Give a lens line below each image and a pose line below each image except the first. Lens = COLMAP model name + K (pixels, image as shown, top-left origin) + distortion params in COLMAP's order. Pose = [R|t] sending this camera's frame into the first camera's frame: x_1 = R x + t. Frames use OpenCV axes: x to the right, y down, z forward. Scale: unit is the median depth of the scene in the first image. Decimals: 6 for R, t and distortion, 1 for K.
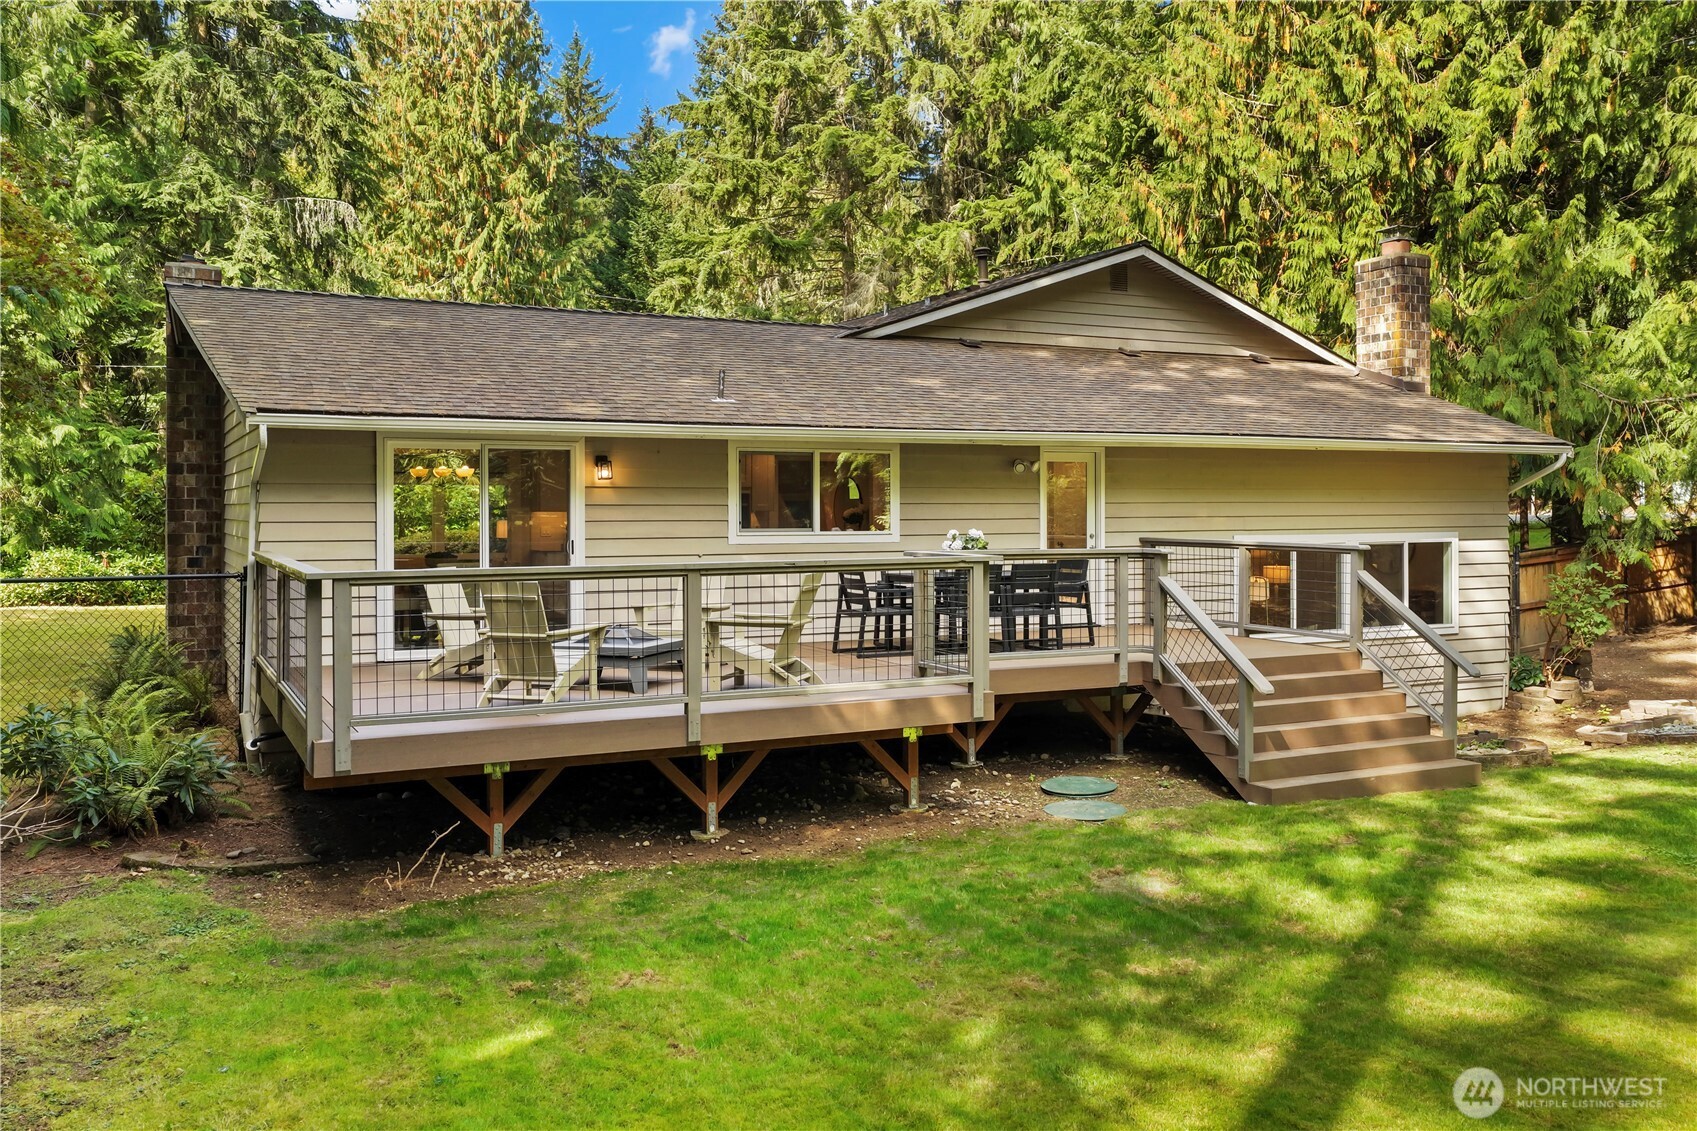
lens RADIAL K [[1432.1, 0, 853.3], [0, 1432.1, 525.0], [0, 0, 1]] dist [-0.008159, 0.052372]
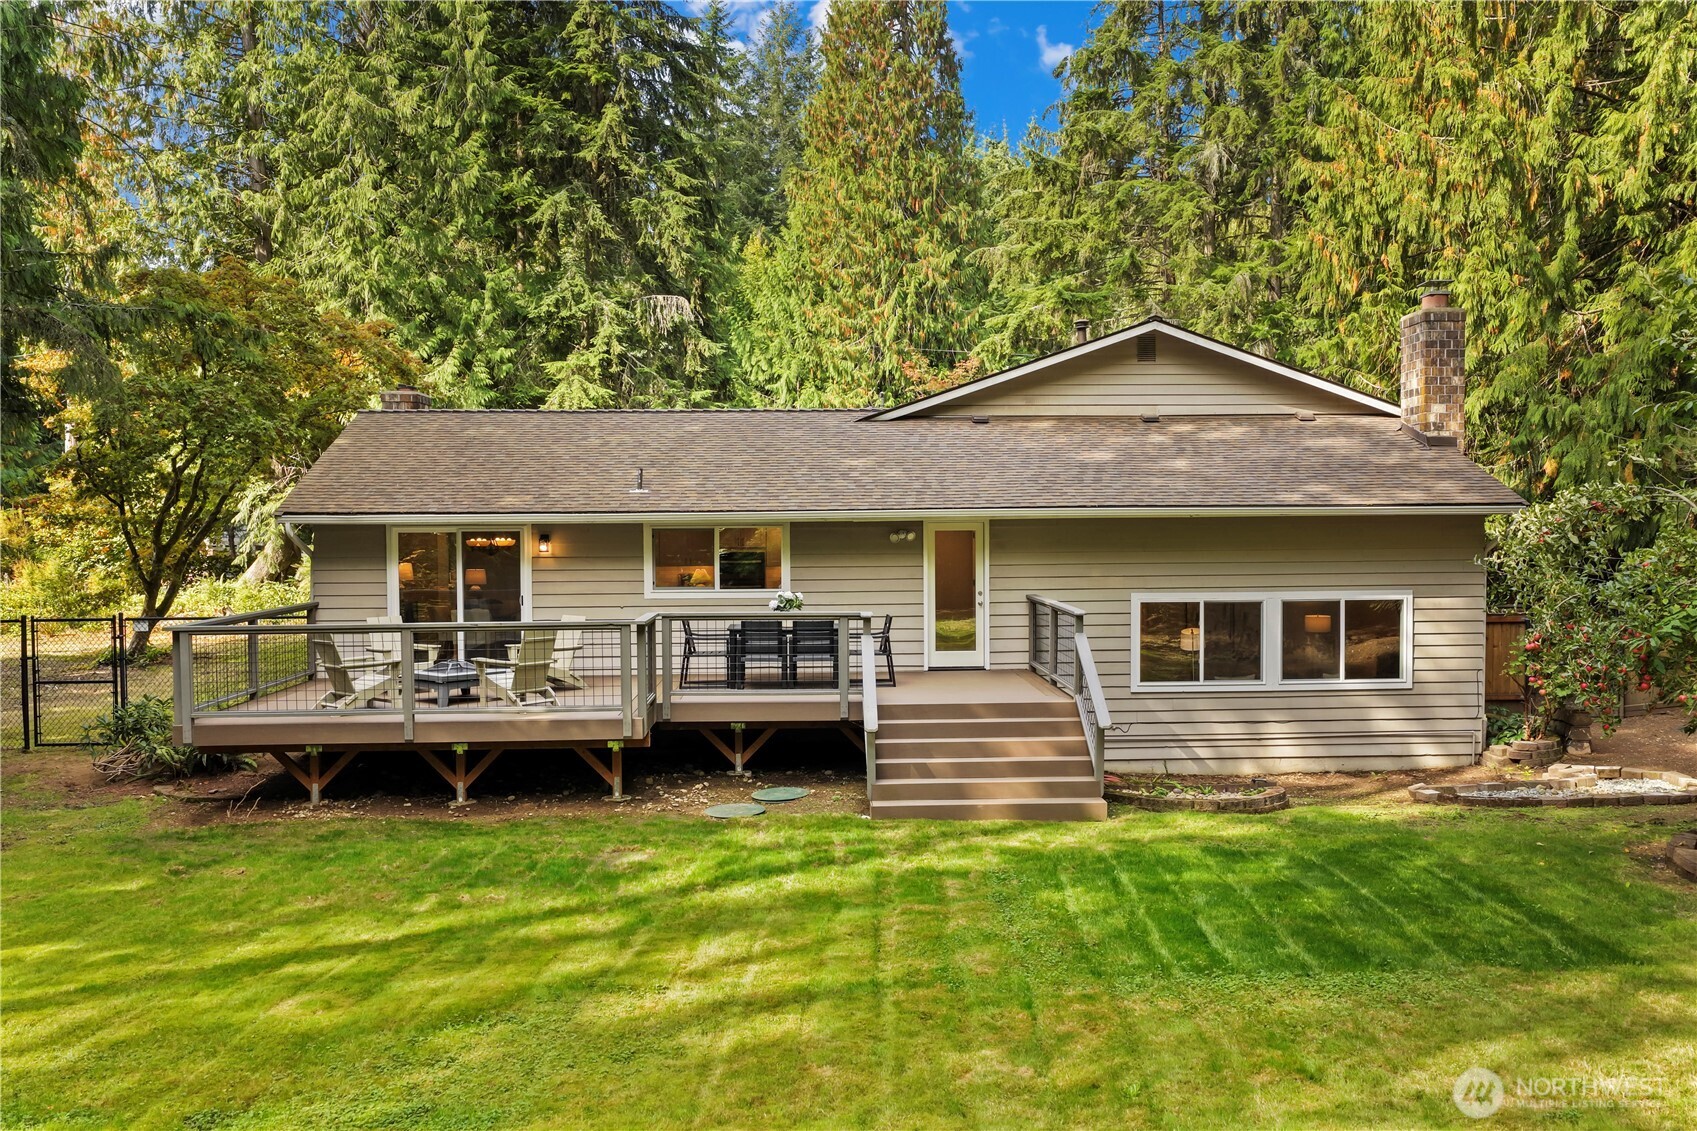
lens RADIAL K [[1415.3, 0, 847.2], [0, 1415.3, 593.1], [0, 0, 1]] dist [-0.014911, 0.049780]
pose [[0.908600, 0.016091, -0.417357, 0.299138], [0.000467, 0.999218, 0.039541, -0.020741], [0.417667, -0.036122, 0.907882, -0.055465]]
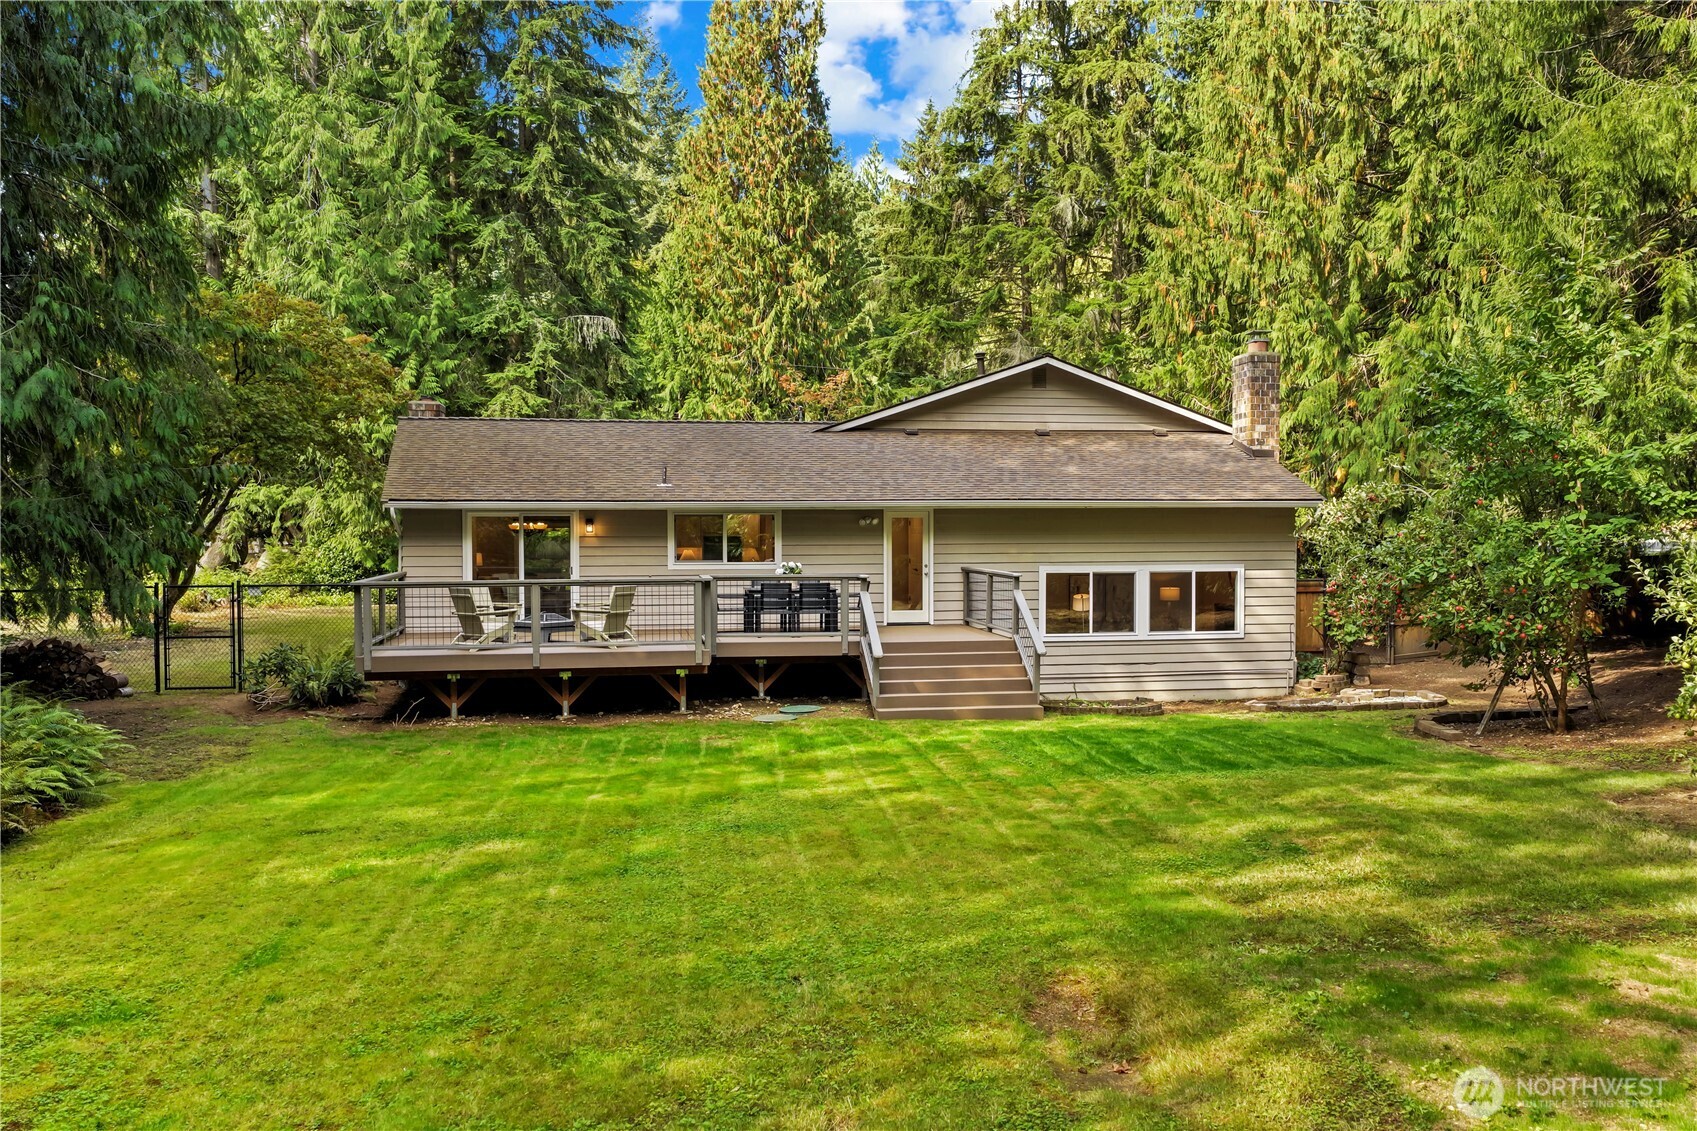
lens RADIAL K [[1415.3, 0, 847.2], [0, 1415.3, 593.1], [0, 0, 1]] dist [-0.014911, 0.049780]
pose [[0.953956, 0.013293, -0.299653, 0.292187], [-0.003007, 0.999391, 0.034760, -0.008318], [0.299933, -0.032259, 0.953415, -0.254339]]
